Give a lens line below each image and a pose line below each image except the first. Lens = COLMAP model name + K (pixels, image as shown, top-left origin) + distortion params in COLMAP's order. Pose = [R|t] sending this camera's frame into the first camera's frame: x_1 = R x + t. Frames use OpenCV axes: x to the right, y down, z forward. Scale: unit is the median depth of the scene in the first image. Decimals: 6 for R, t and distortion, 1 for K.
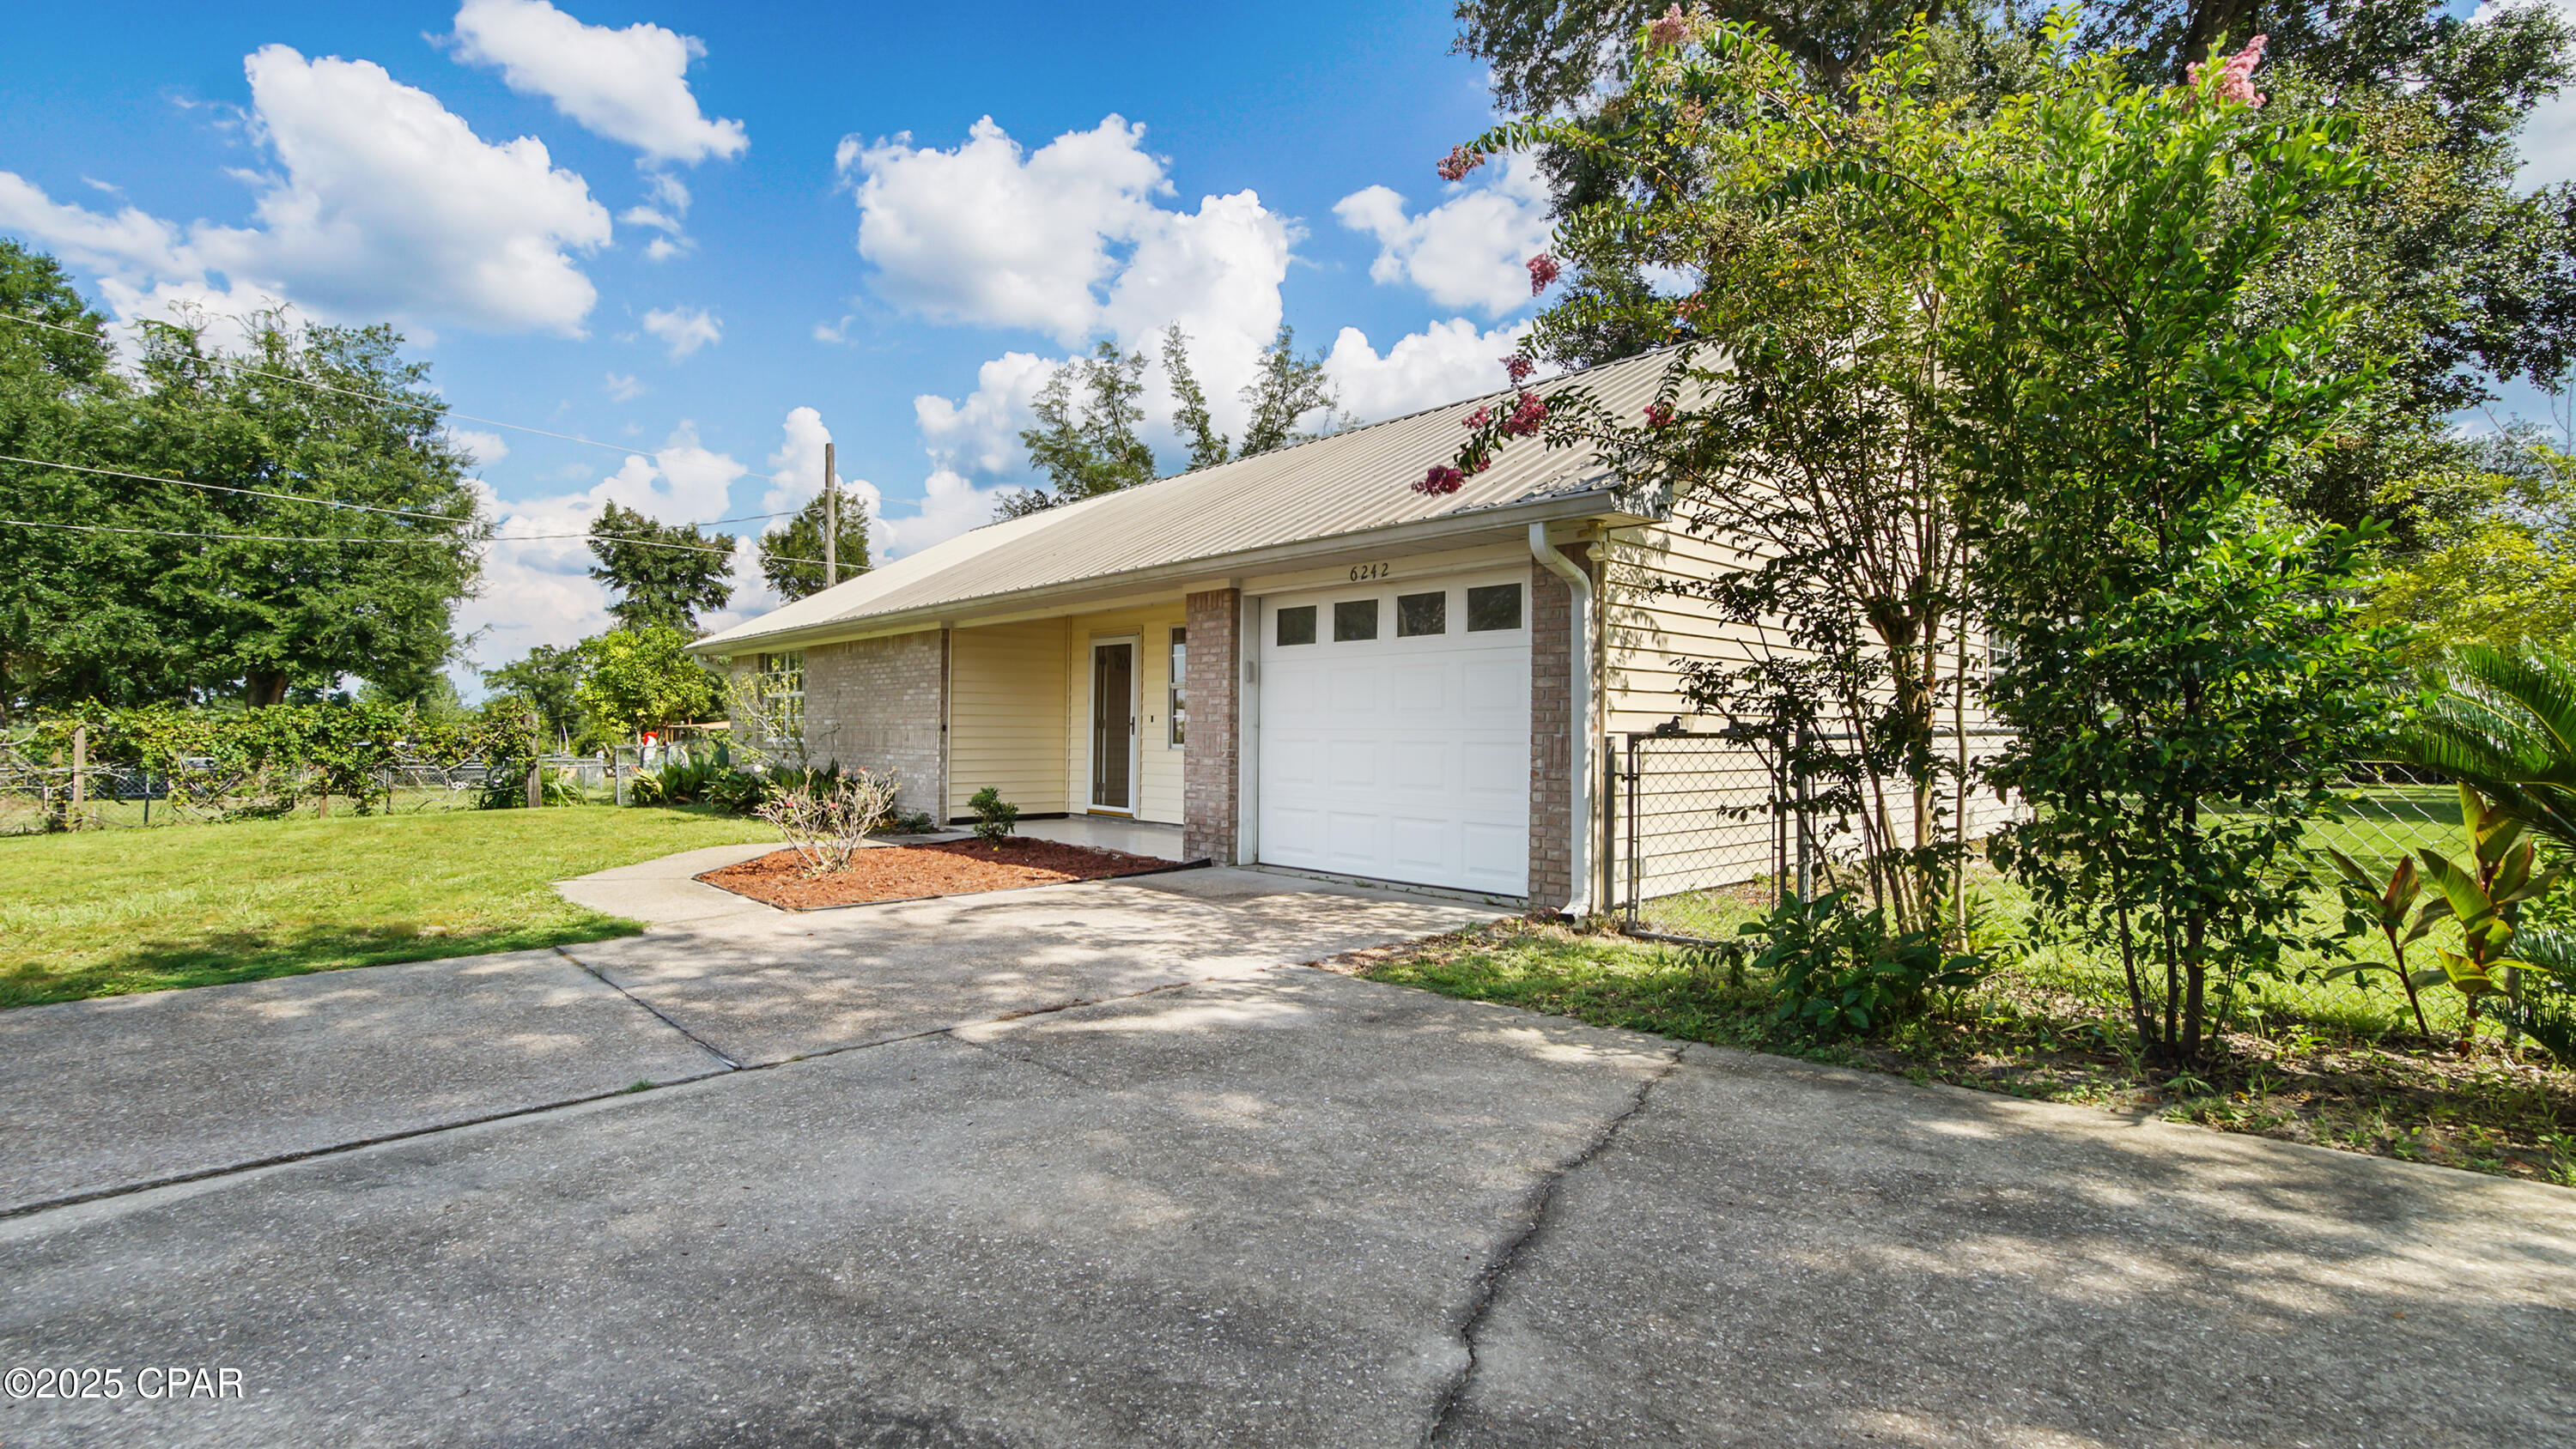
lens RADIAL K [[1137.3, 0, 1288.0], [0, 1137.3, 724.5], [0, 0, 1]] dist [0.001149, 0.000295]
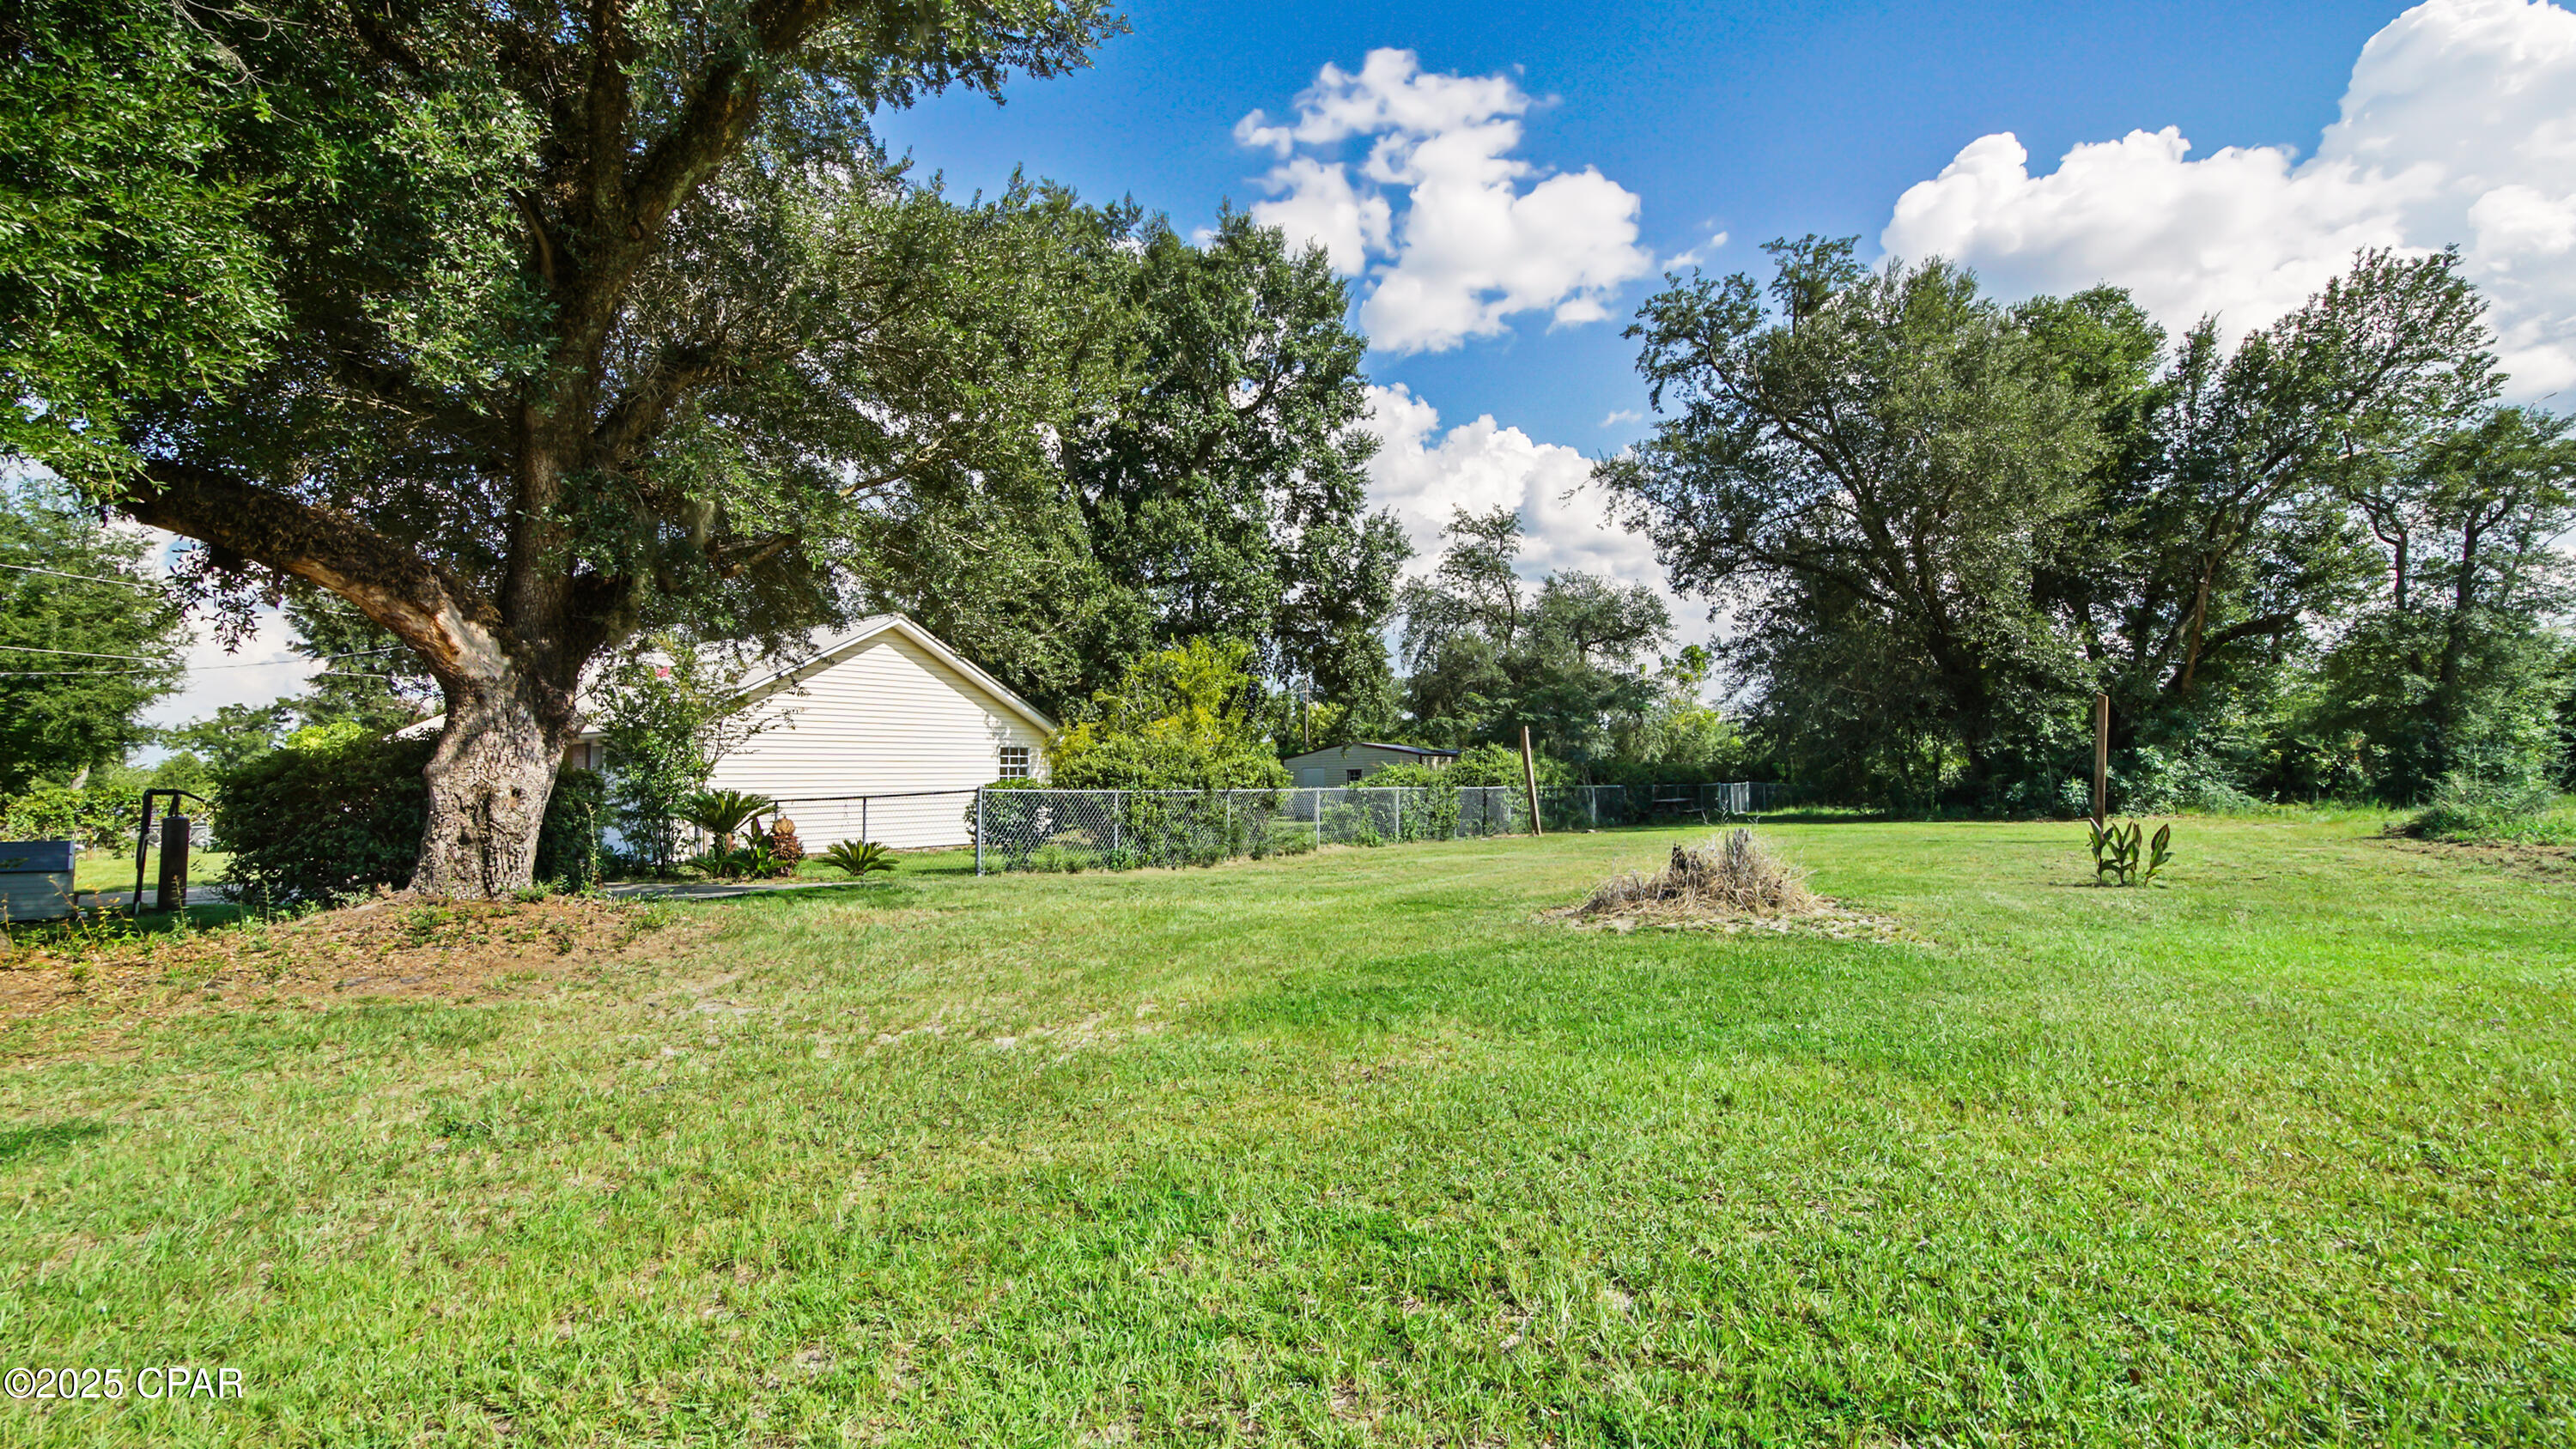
lens RADIAL K [[1103.3, 0, 1290.9], [0, 1103.3, 761.4], [0, 0, 1]] dist [0.001053, 0.000459]
pose [[0.982524, -0.012226, 0.185737, 0.294878], [0.013231, 0.999904, -0.004174, -0.016307], [-0.185668, 0.006558, 0.982591, -0.480551]]
